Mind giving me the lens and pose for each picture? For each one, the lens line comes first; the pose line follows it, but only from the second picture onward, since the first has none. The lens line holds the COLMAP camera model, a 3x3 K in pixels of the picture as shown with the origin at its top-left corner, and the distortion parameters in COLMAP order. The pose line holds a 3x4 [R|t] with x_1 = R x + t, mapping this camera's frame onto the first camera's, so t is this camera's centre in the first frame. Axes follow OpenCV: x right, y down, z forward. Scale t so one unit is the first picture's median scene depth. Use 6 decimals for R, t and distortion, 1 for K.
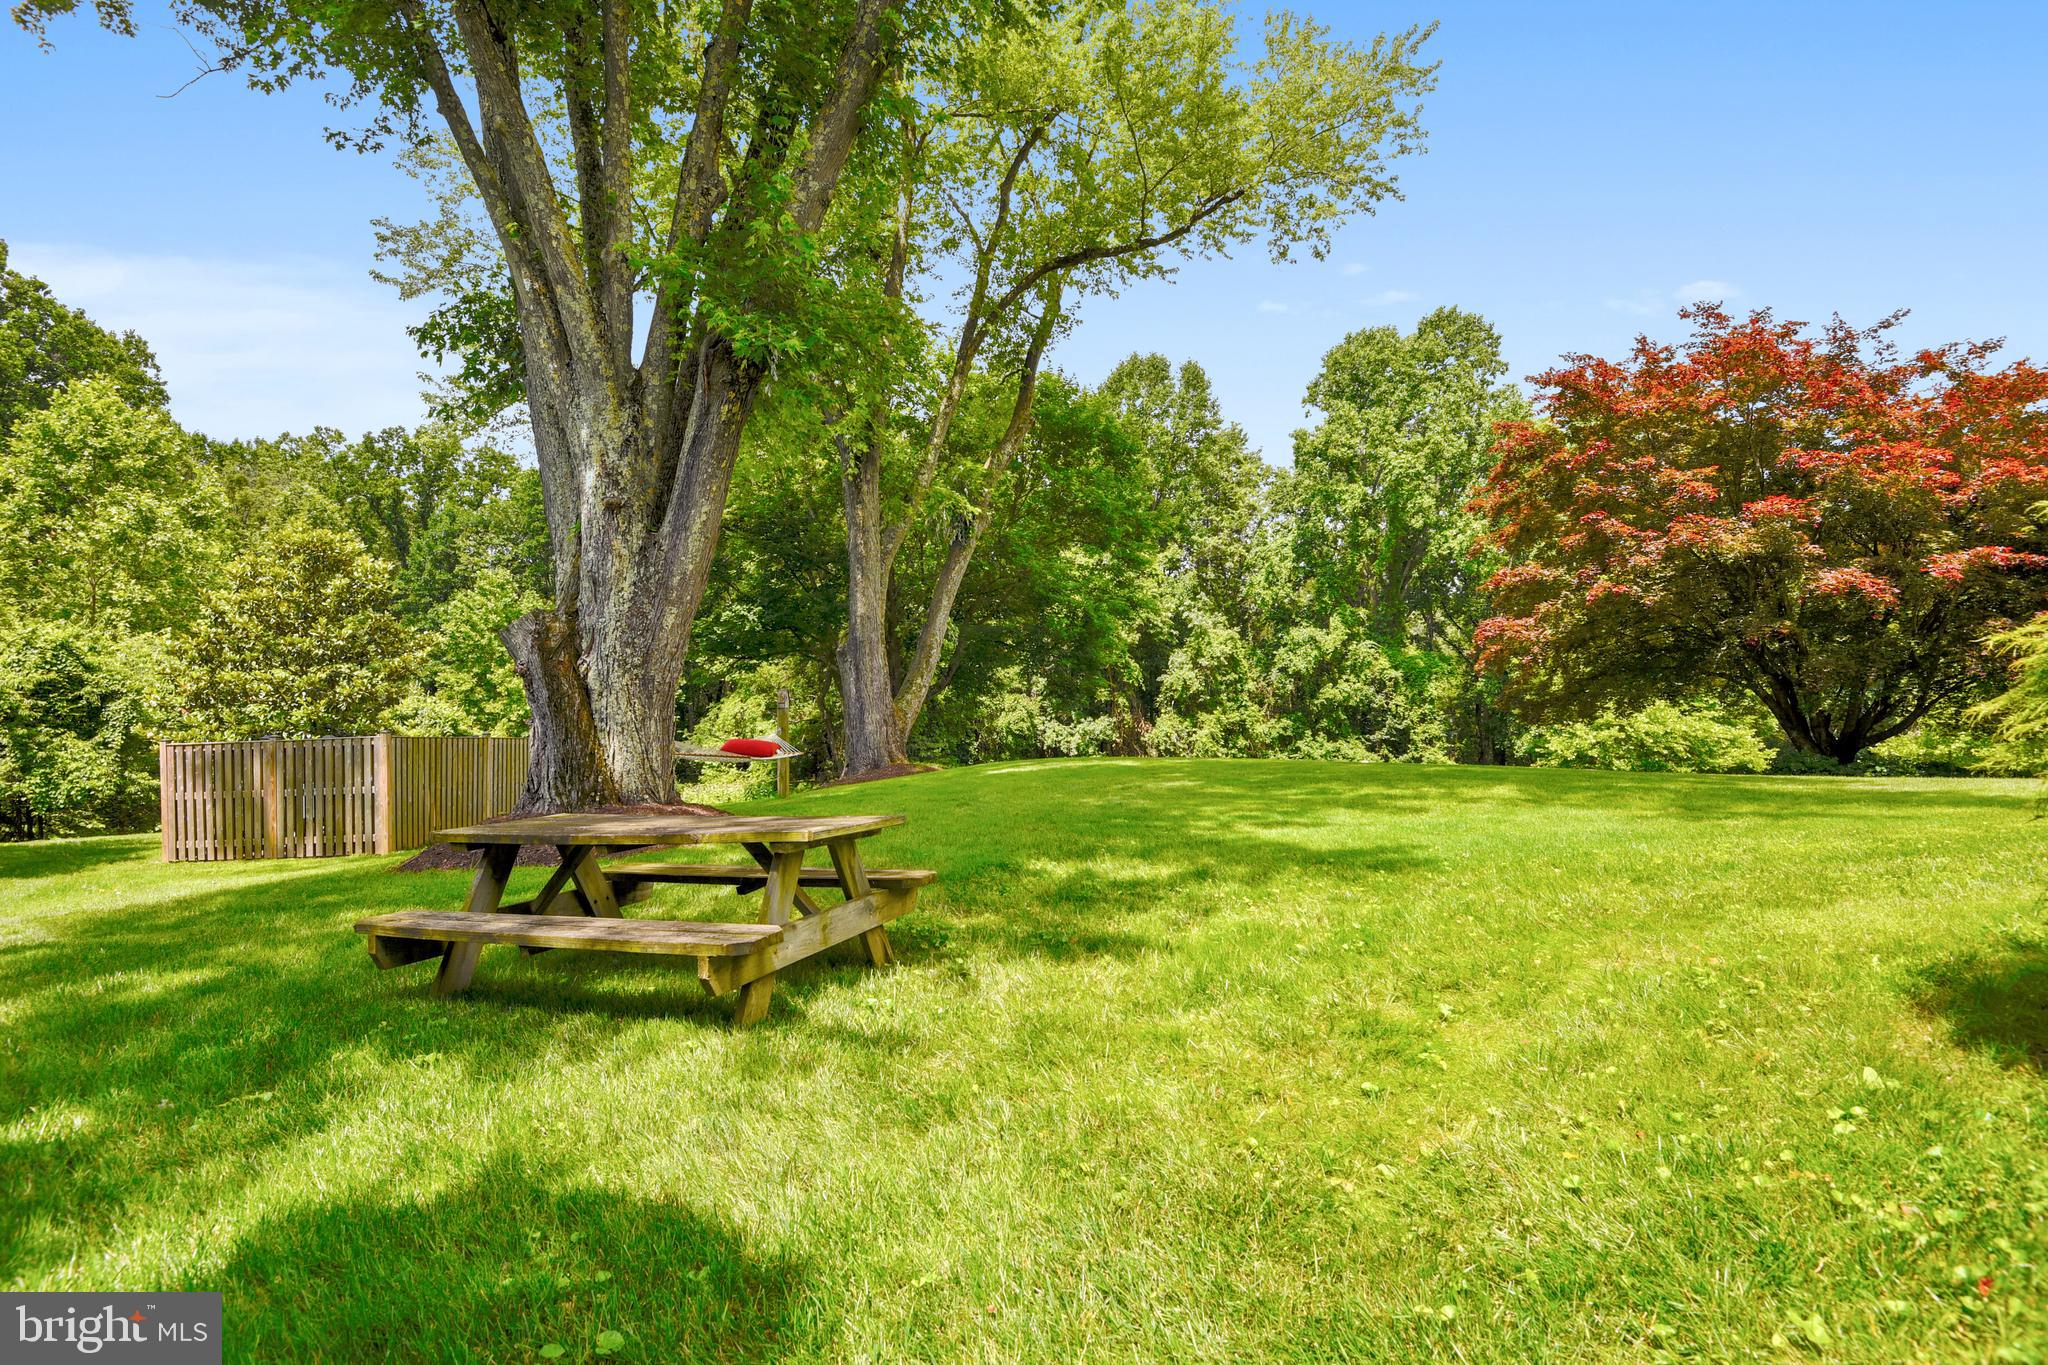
lens RADIAL K [[961.6, 0, 1024.0], [0, 961.6, 682.5], [0, 0, 1]] dist [0.000052, -0.000167]
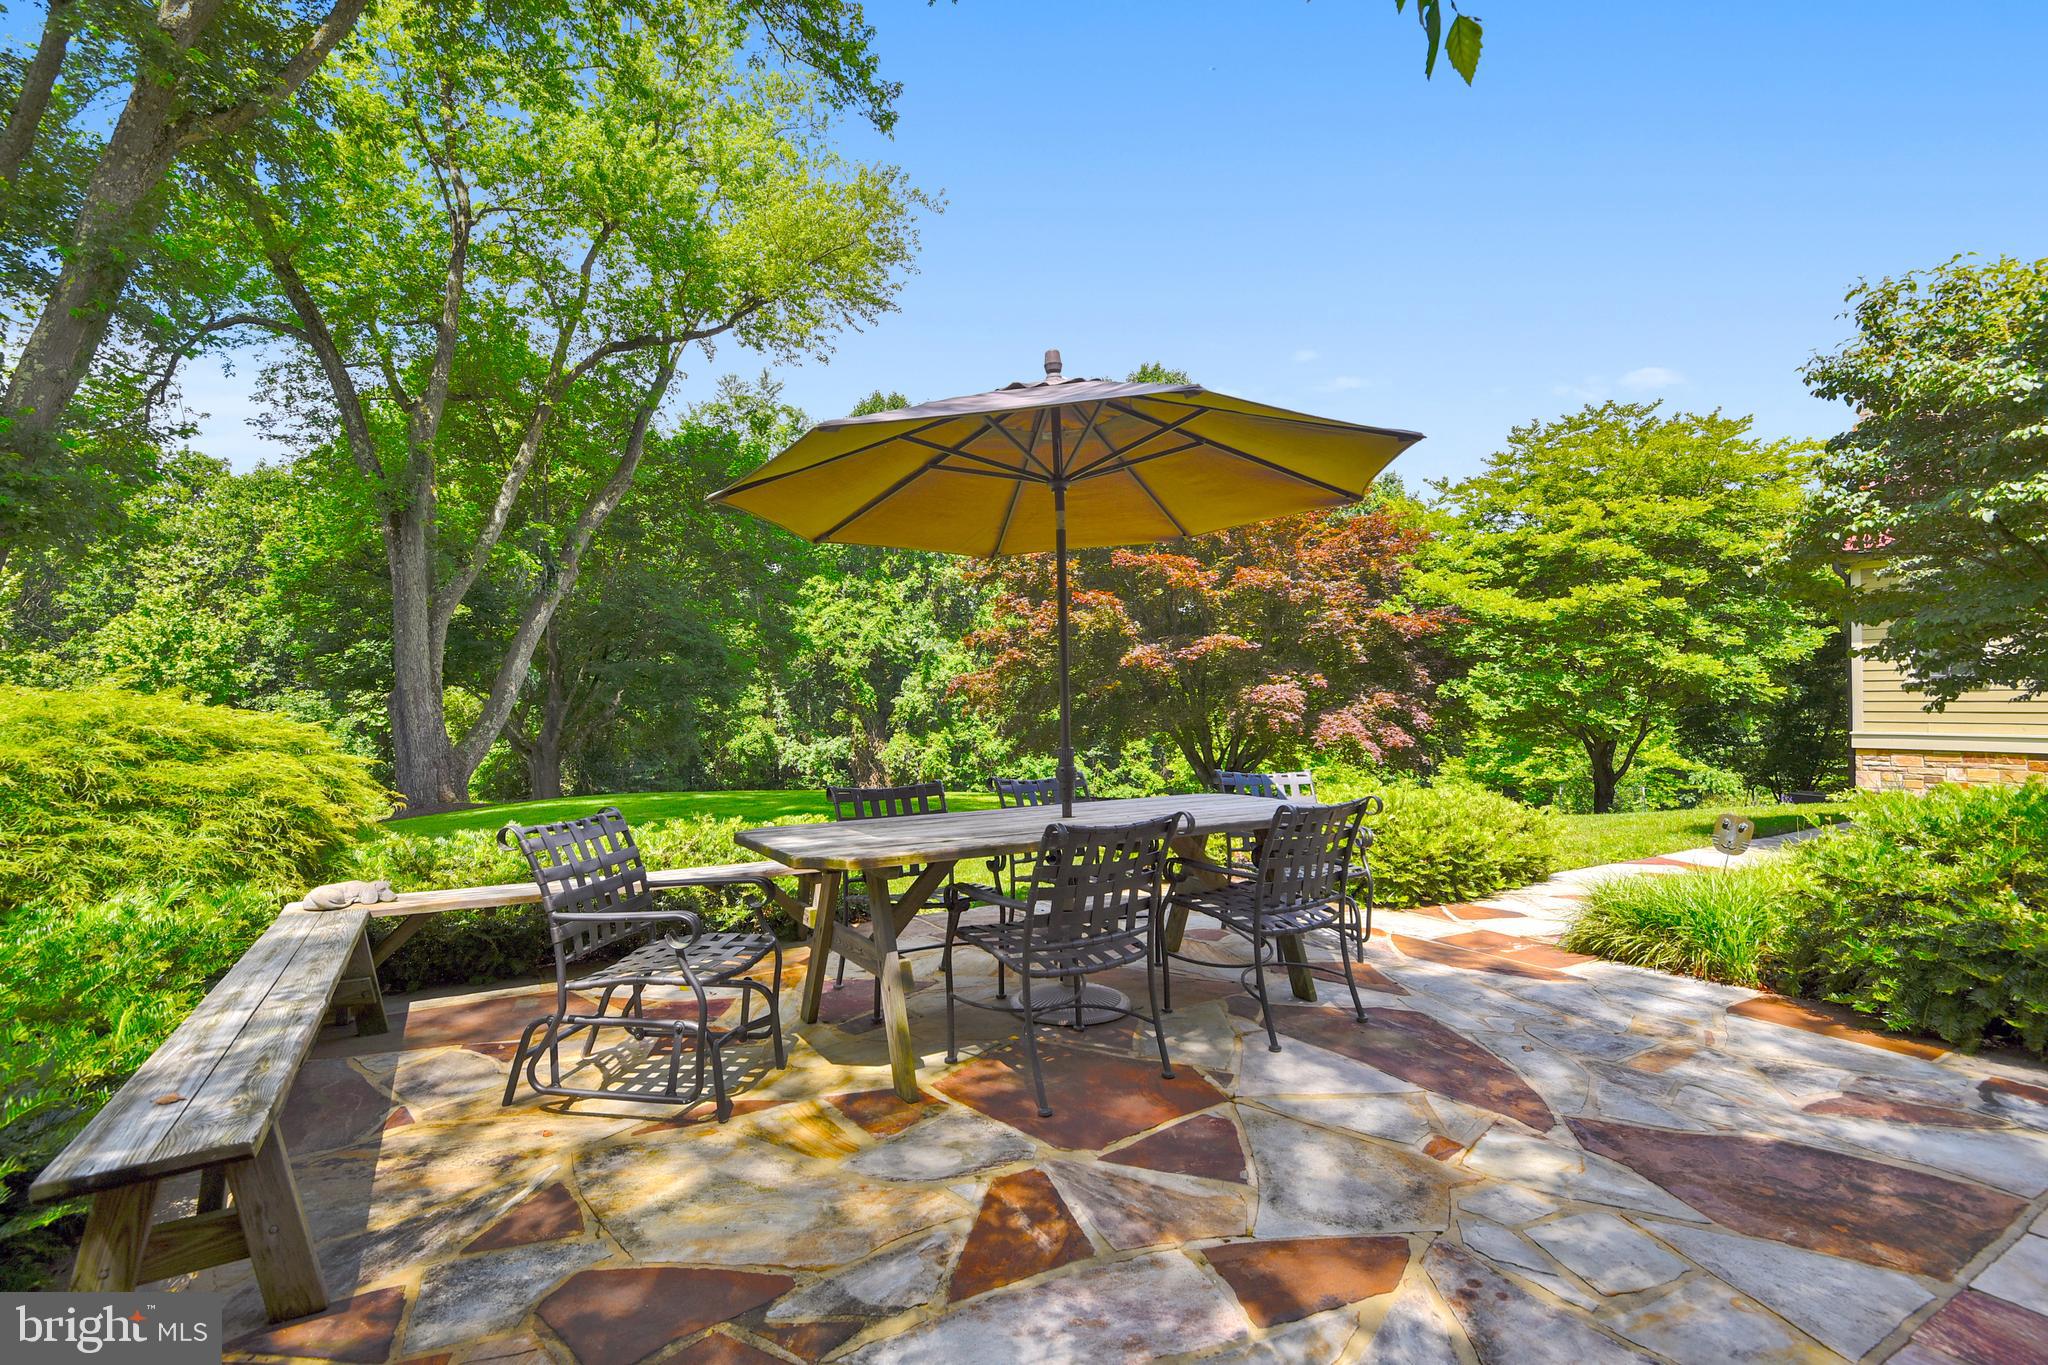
lens RADIAL K [[939.2, 0, 1024.0], [0, 939.2, 682.5], [0, 0, 1]] dist [0.002955, -0.000611]
pose [[0.984873, 0.001448, 0.173271, 0.104738], [0.000493, 0.999938, -0.011159, -0.012401], [-0.173276, 0.011076, 0.984811, -0.048862]]
